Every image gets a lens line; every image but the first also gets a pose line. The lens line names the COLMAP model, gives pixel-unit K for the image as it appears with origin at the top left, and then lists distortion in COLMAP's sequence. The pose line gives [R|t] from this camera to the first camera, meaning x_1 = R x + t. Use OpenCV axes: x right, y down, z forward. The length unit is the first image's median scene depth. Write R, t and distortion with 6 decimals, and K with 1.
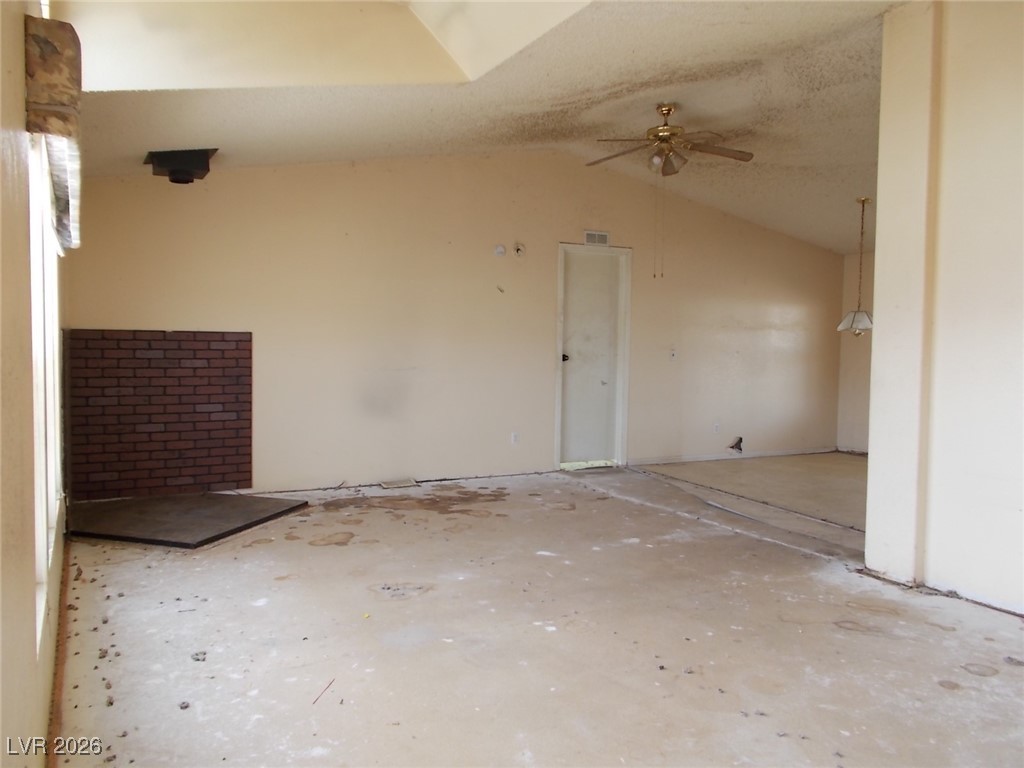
lens RADIAL K [[804.0, 0, 508.1], [0, 804.0, 382.5], [0, 0, 1]] dist [0.016059, 0.001864]
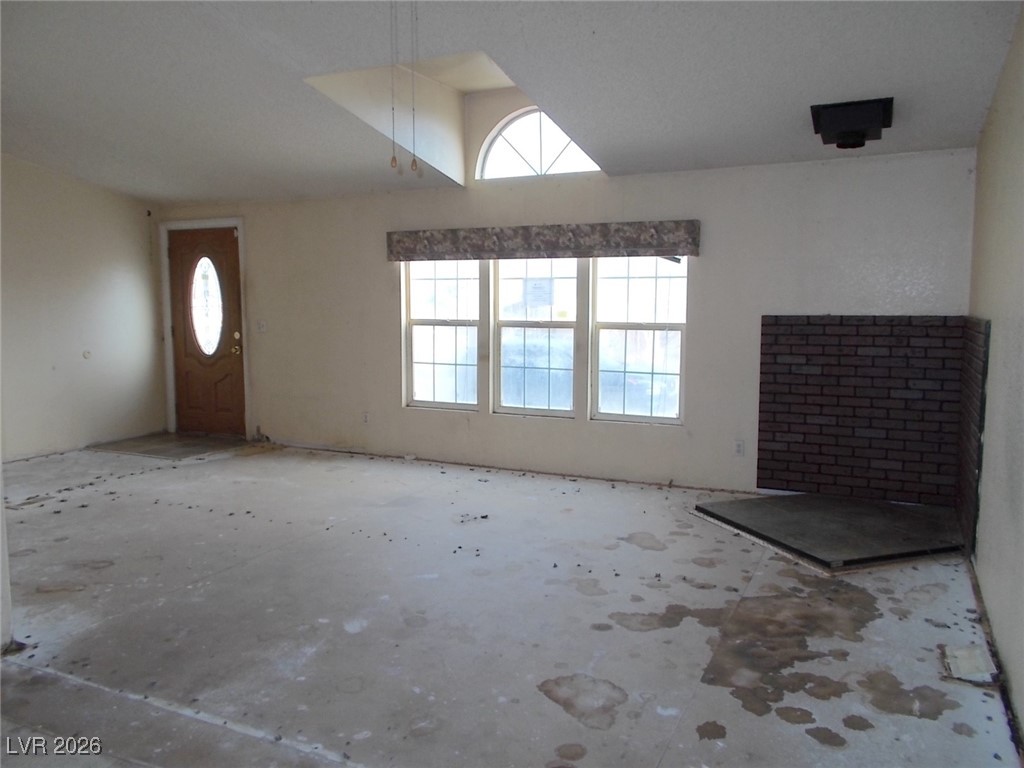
lens RADIAL K [[804.0, 0, 508.1], [0, 804.0, 382.5], [0, 0, 1]] dist [0.016059, 0.001864]
pose [[-0.810432, 0.045904, -0.584031, 0.531096], [-0.041584, 0.989903, 0.135509, -0.125282], [0.584355, 0.134108, -0.800340, 1.939328]]
